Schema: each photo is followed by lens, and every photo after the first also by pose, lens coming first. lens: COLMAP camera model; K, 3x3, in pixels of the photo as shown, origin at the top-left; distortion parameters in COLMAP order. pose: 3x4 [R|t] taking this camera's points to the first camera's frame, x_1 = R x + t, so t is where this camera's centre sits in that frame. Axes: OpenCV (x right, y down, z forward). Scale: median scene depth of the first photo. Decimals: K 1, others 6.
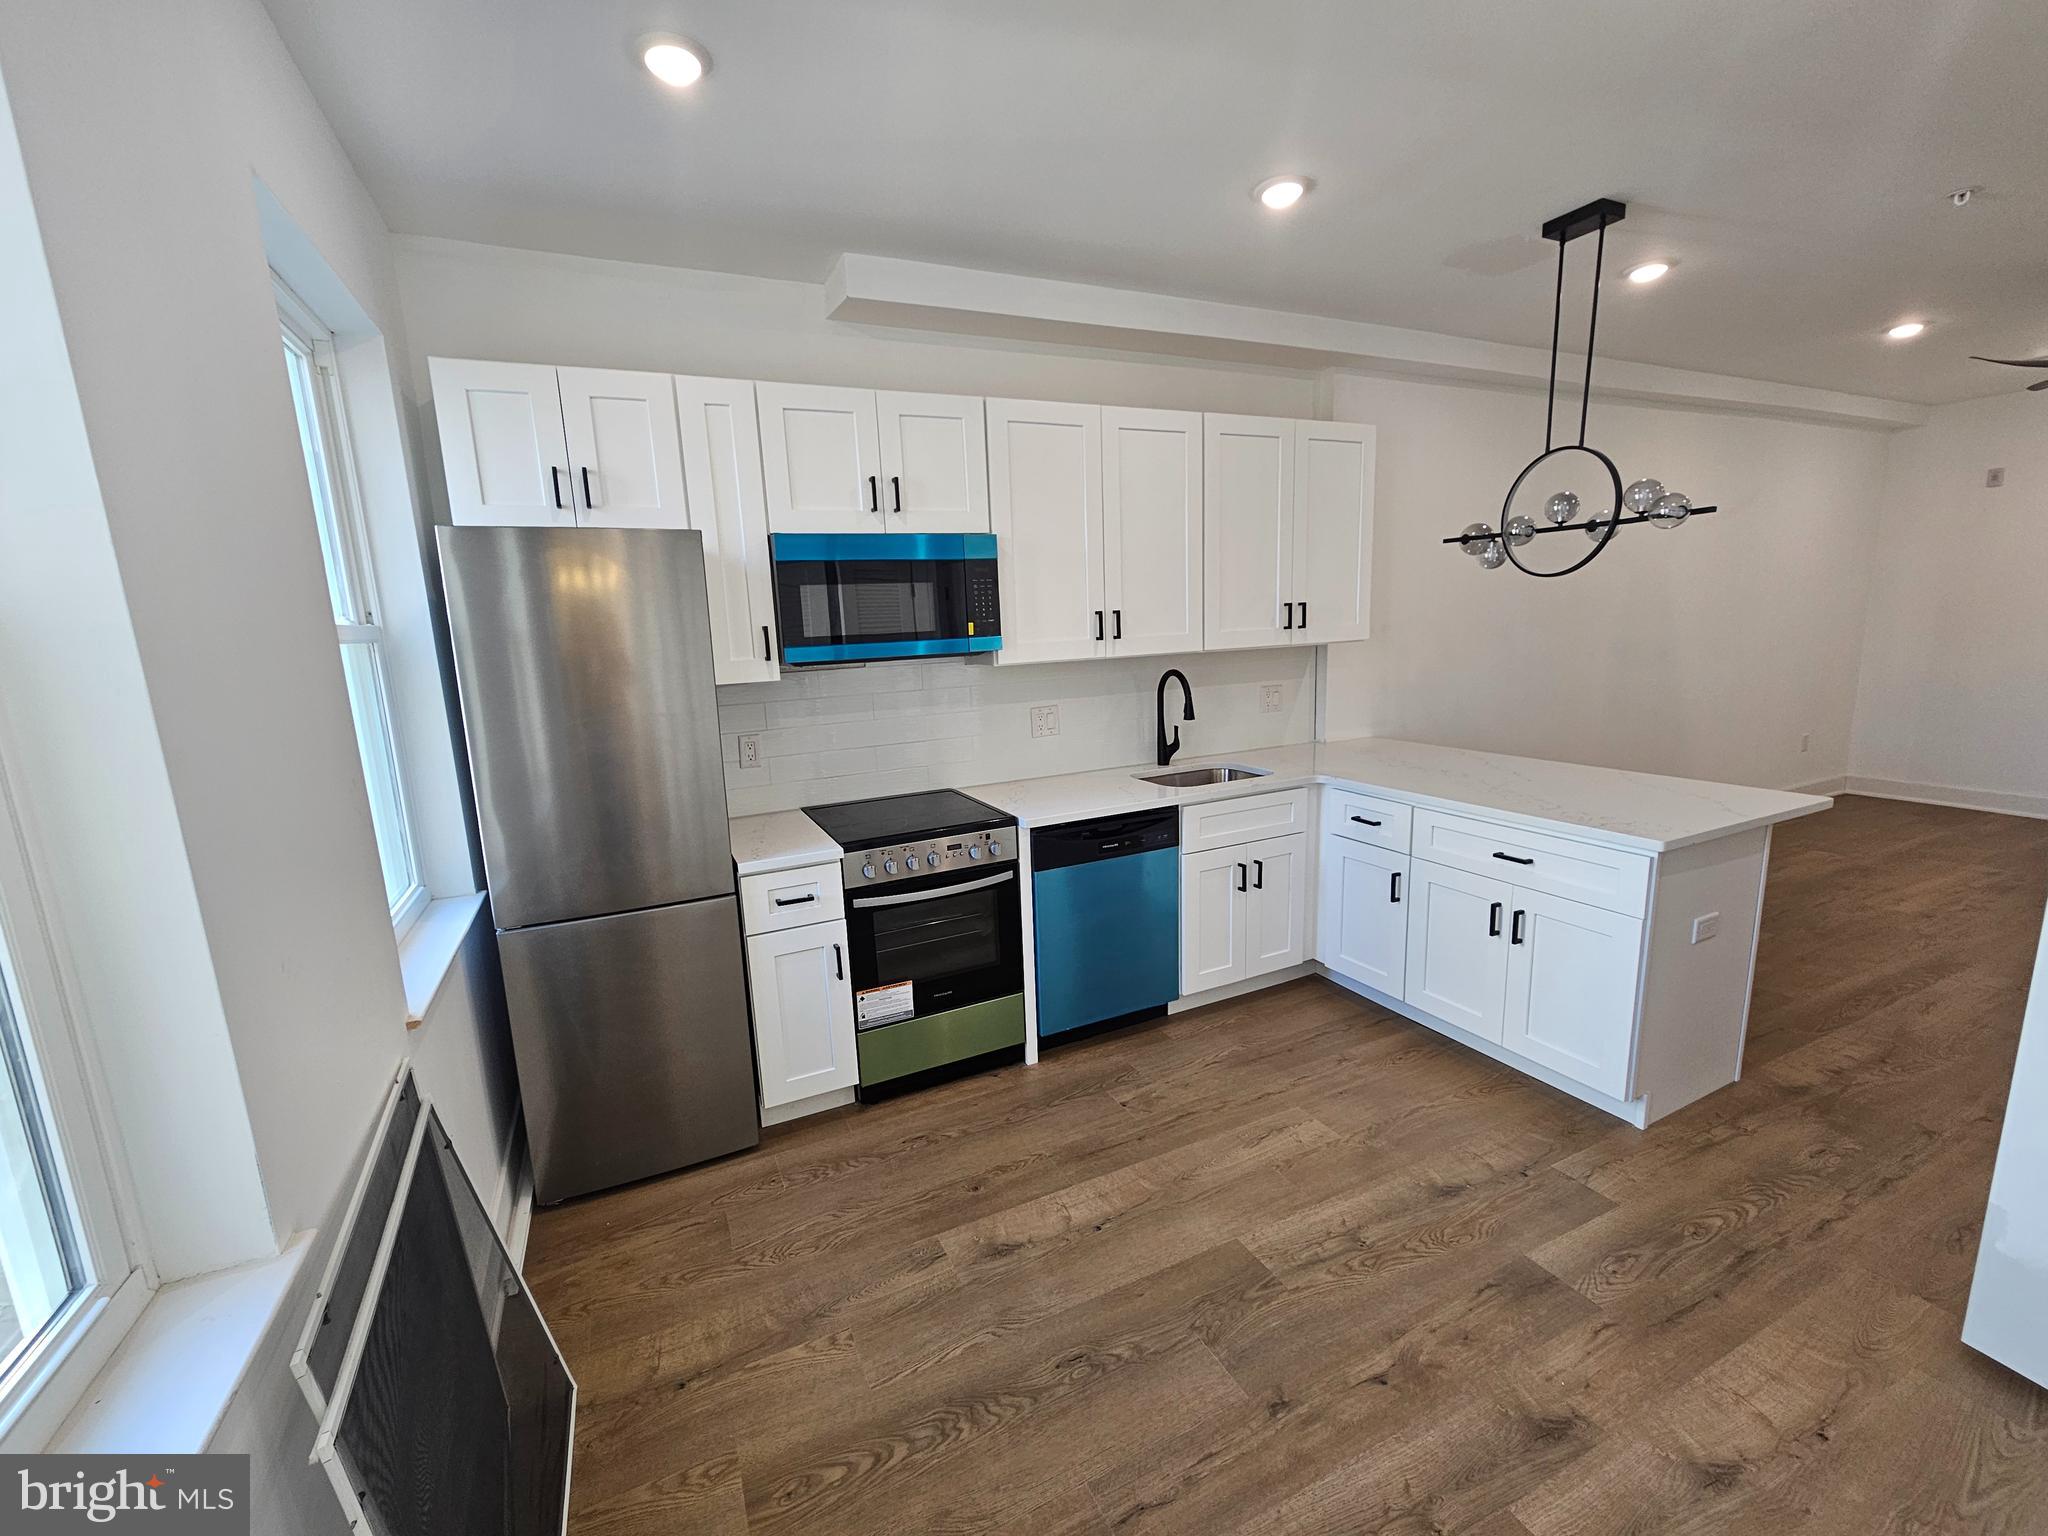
lens RADIAL K [[838.3, 0, 1008.5], [0, 838.3, 776.6], [0, 0, 1]] dist [-0.003676, -0.000322]
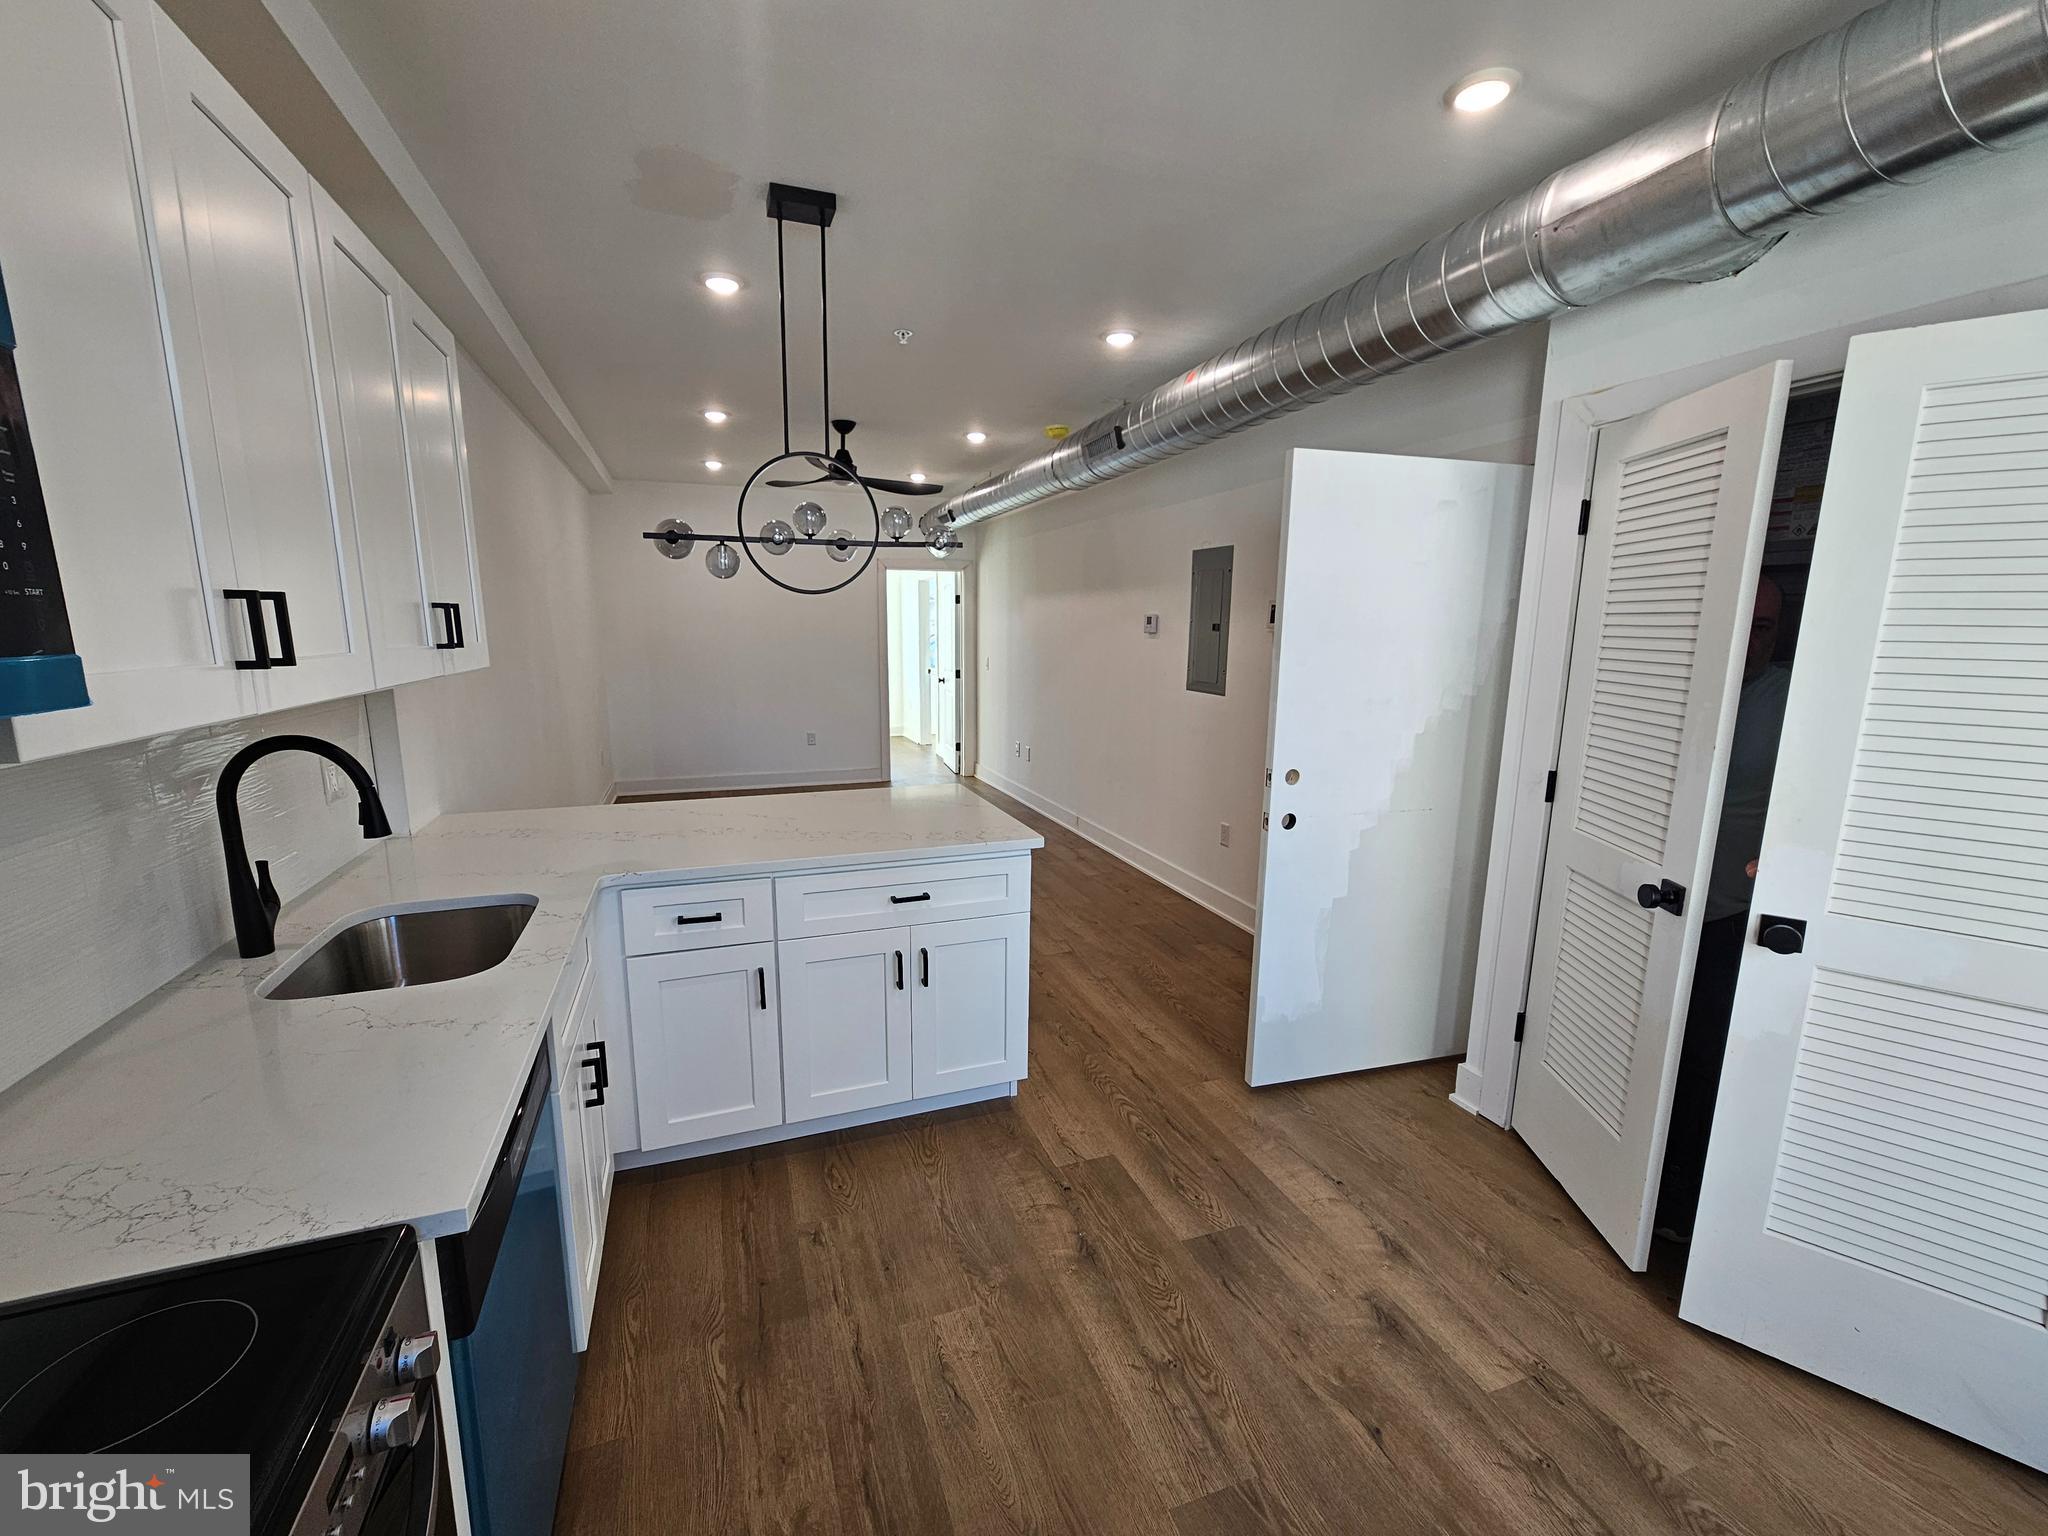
lens RADIAL K [[846.6, 0, 1009.1], [0, 846.6, 772.8], [0, 0, 1]] dist [-0.001865, -0.000075]
pose [[0.088026, -0.132363, 0.987285, -0.255465], [0.171934, 0.978276, 0.115825, -0.112248], [-0.981168, 0.159553, 0.108871, 0.684798]]
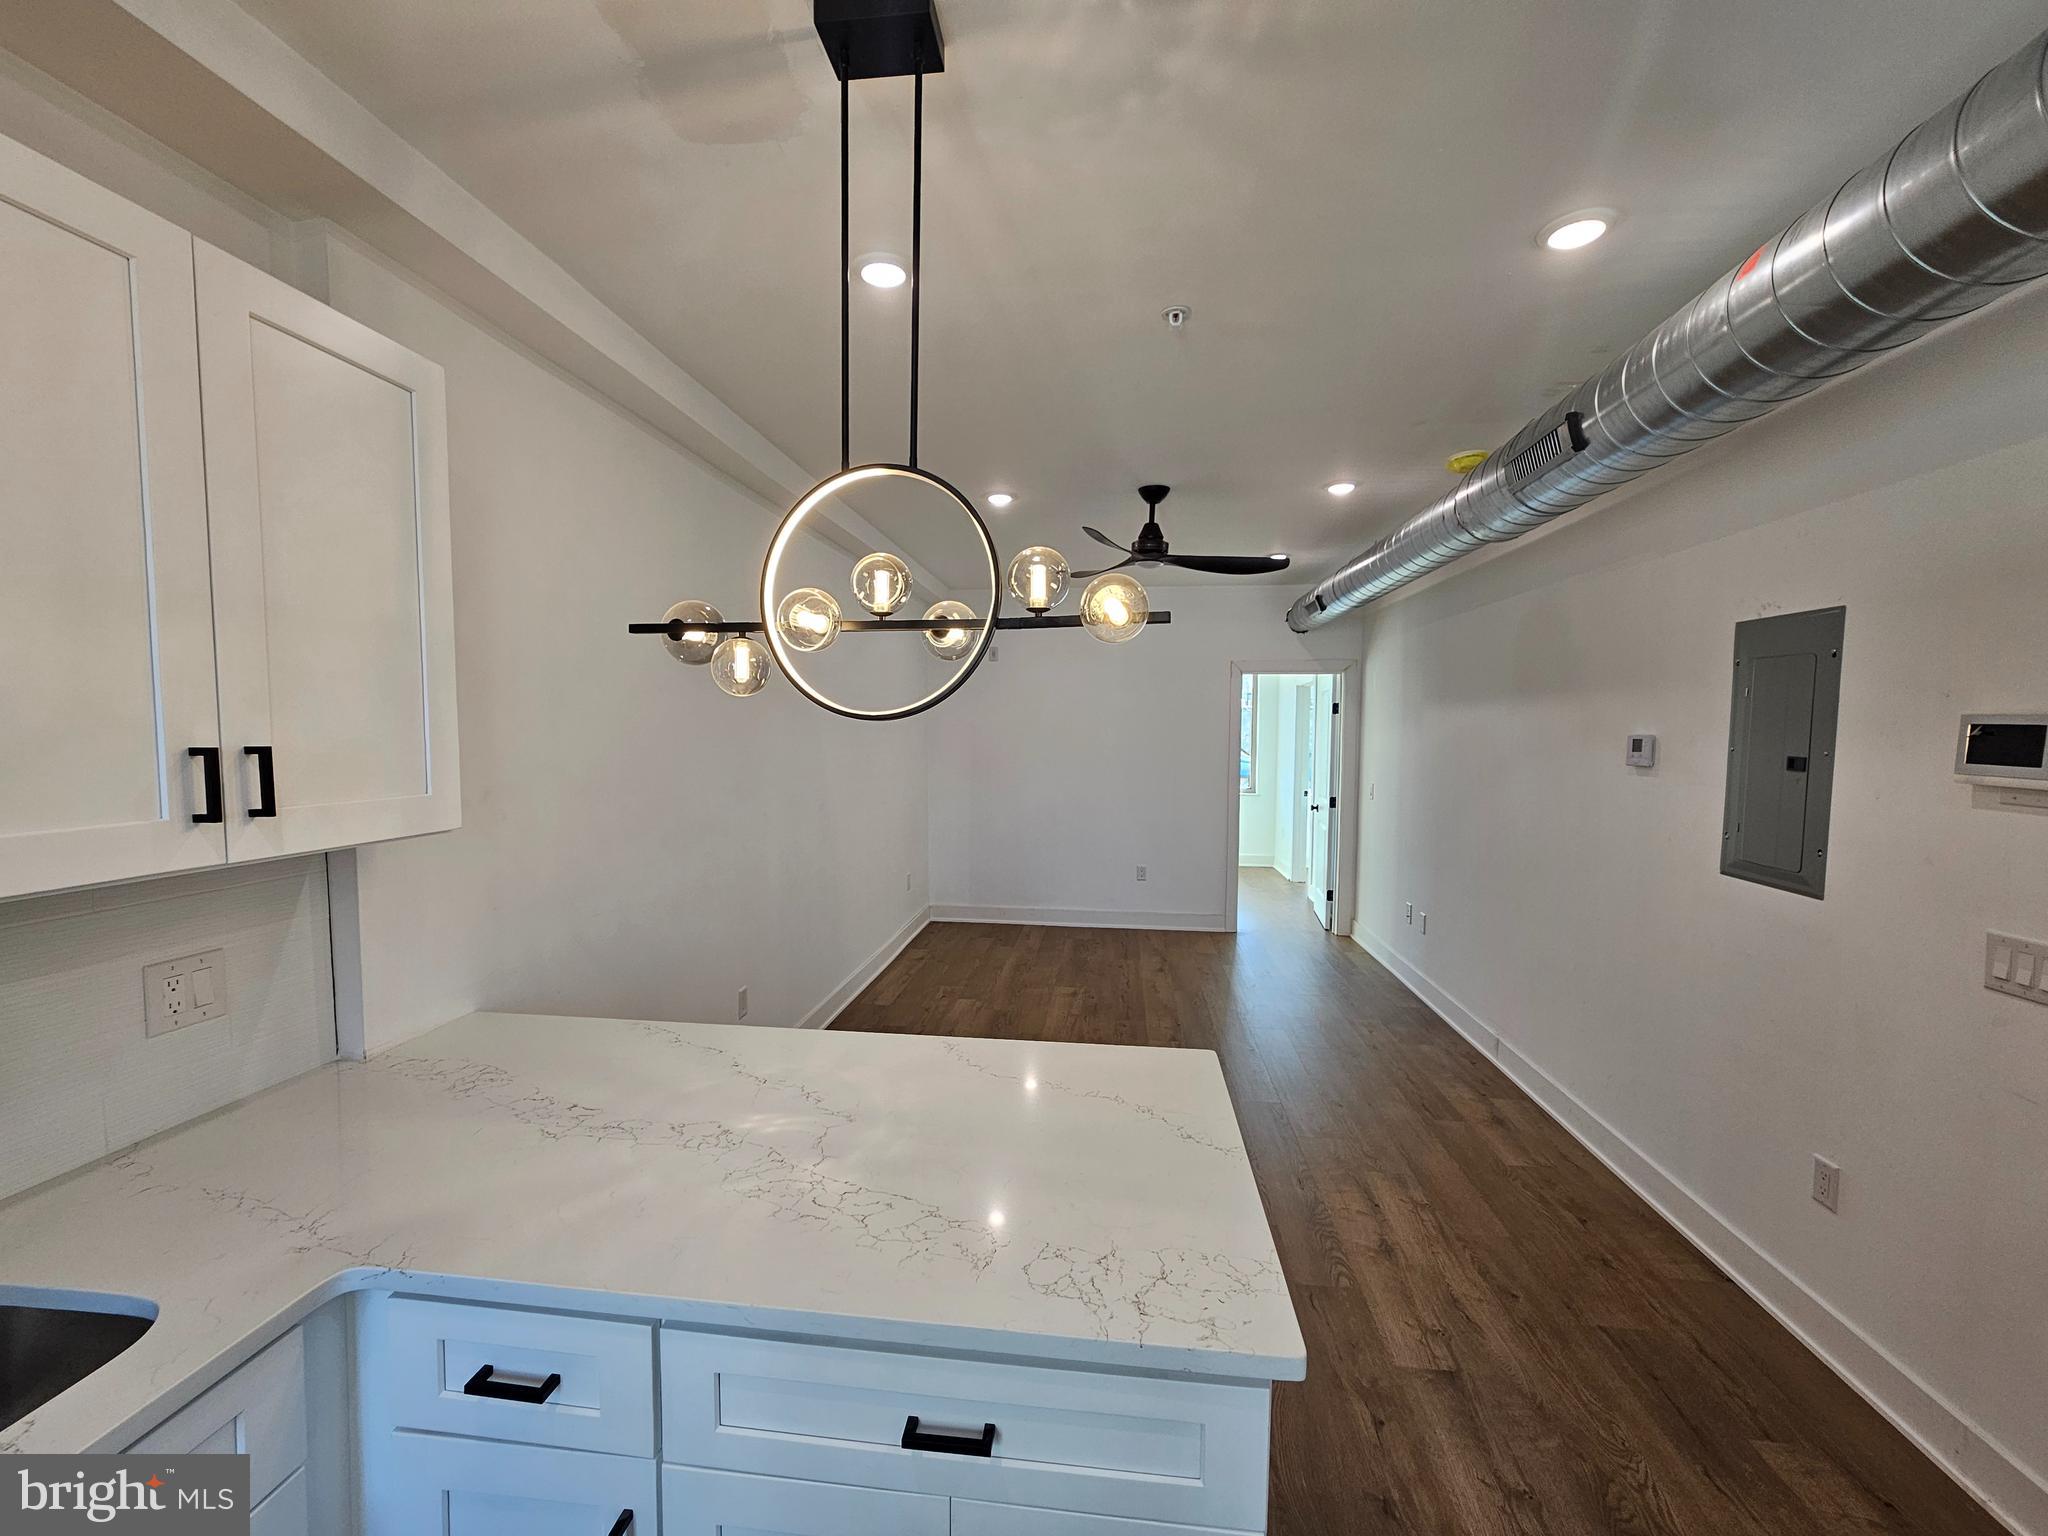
lens RADIAL K [[838.3, 0, 1008.5], [0, 838.3, 776.6], [0, 0, 1]] dist [-0.003676, -0.000322]
pose [[0.533761, -0.006904, 0.845607, 0.261435], [0.127209, 0.989243, -0.072220, -0.153041], [-0.836013, 0.146117, 0.528897, 0.647826]]
